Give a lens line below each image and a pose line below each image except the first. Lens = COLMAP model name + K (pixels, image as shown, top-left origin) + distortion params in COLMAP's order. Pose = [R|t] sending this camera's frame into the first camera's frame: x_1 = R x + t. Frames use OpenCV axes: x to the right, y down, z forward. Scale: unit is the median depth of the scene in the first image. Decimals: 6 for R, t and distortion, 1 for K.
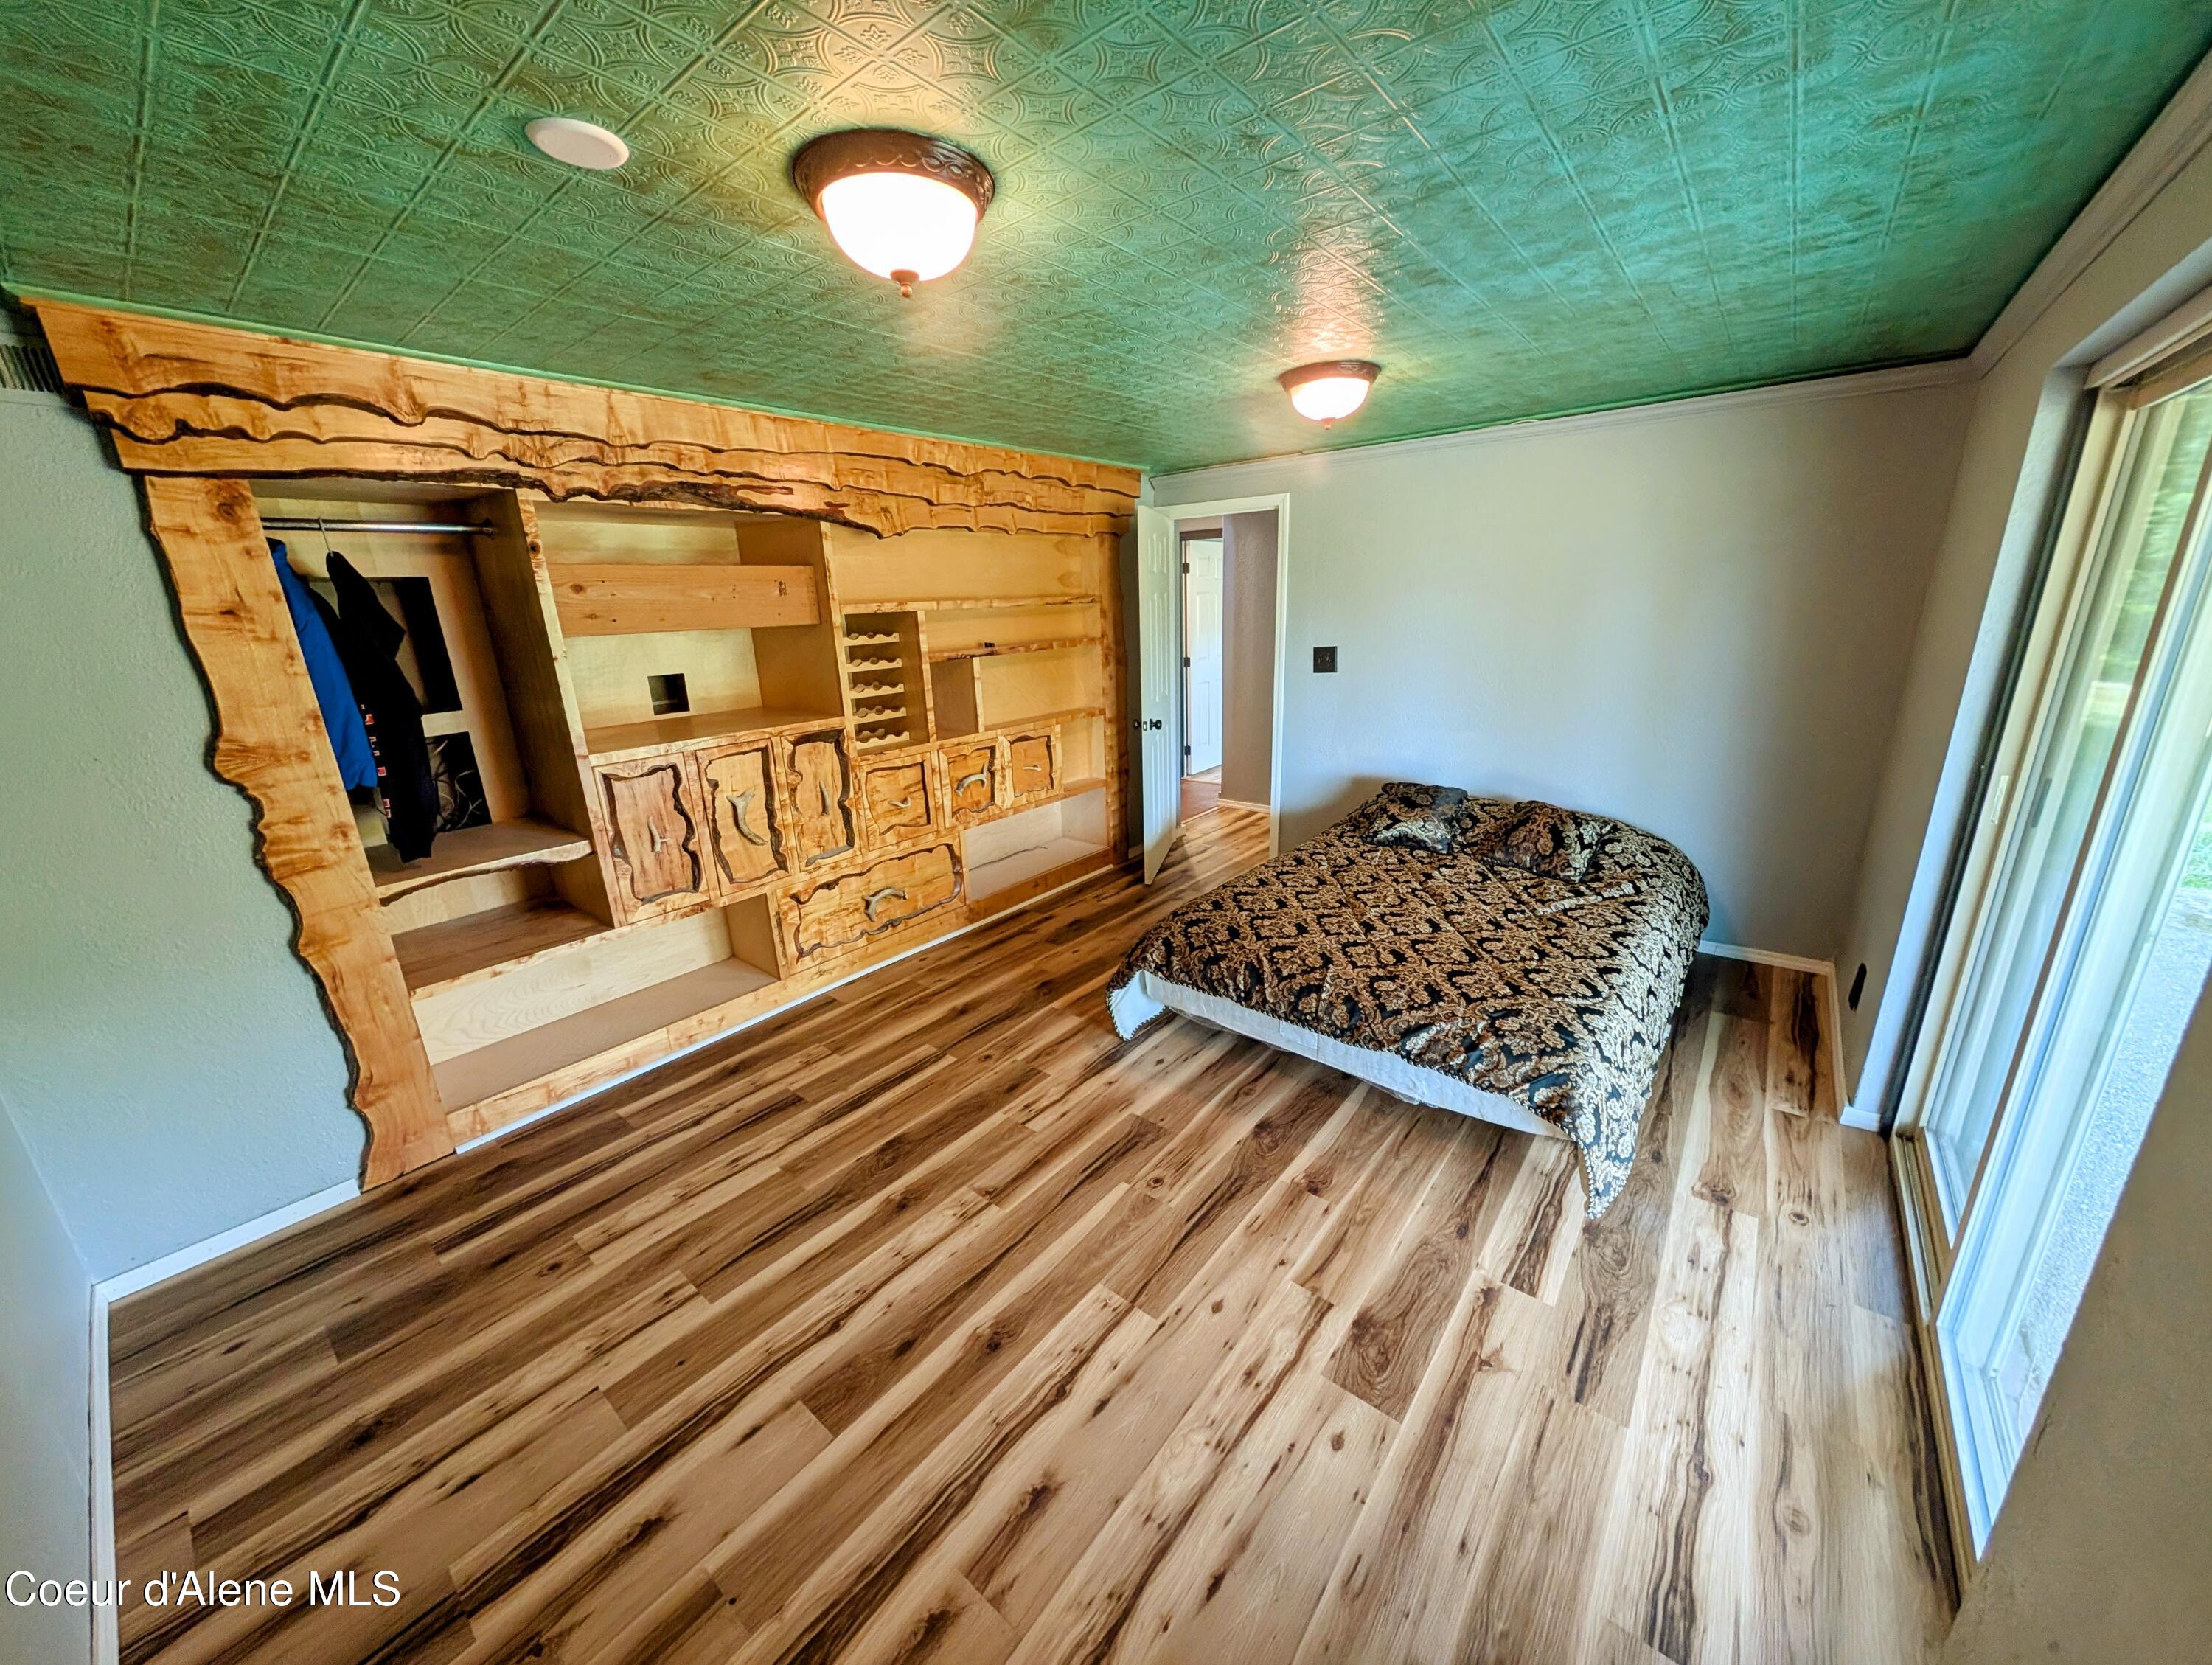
lens RADIAL K [[805.0, 0, 1100.8], [0, 805.0, 836.0], [0, 0, 1]] dist [-0.000559, -0.000028]
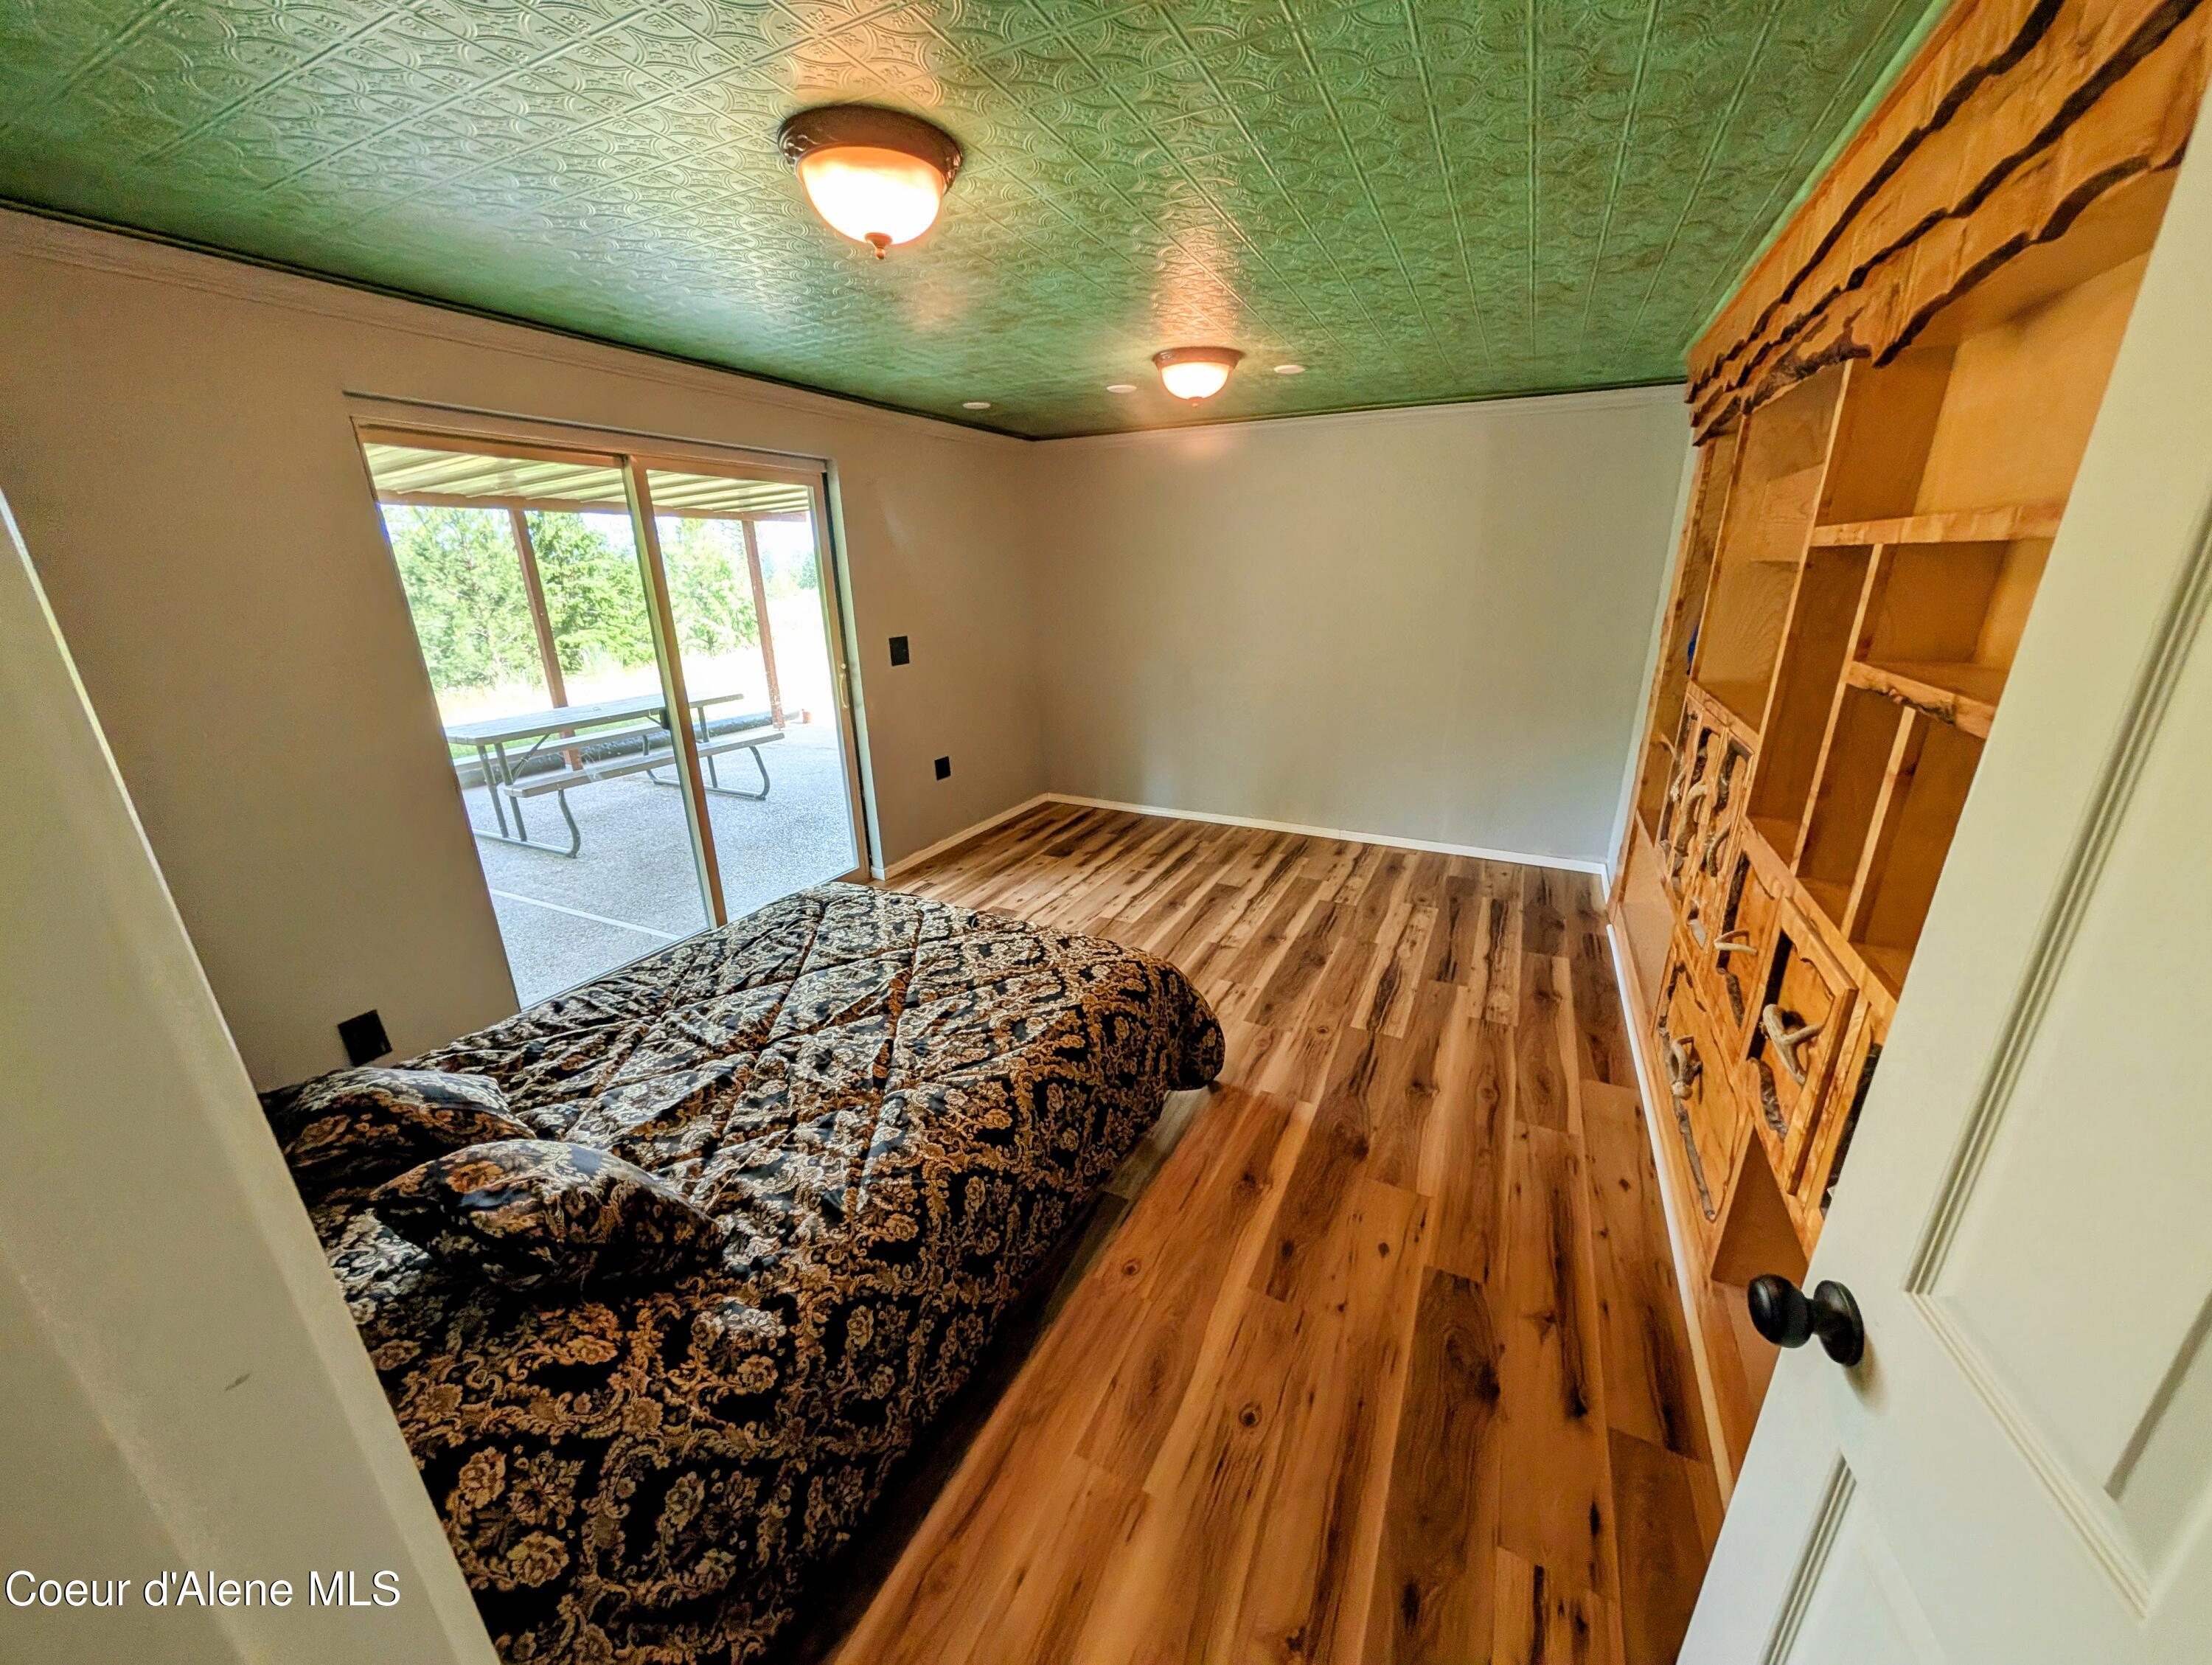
lens RADIAL K [[805.0, 0, 1107.1], [0, 805.0, 833.9], [0, 0, 1]] dist [-0.000559, -0.000028]
pose [[-0.974065, 0.116859, -0.193757, 0.330155], [-0.015560, 0.819690, 0.572596, -0.572251], [0.225734, 0.560760, -0.796613, 1.969897]]
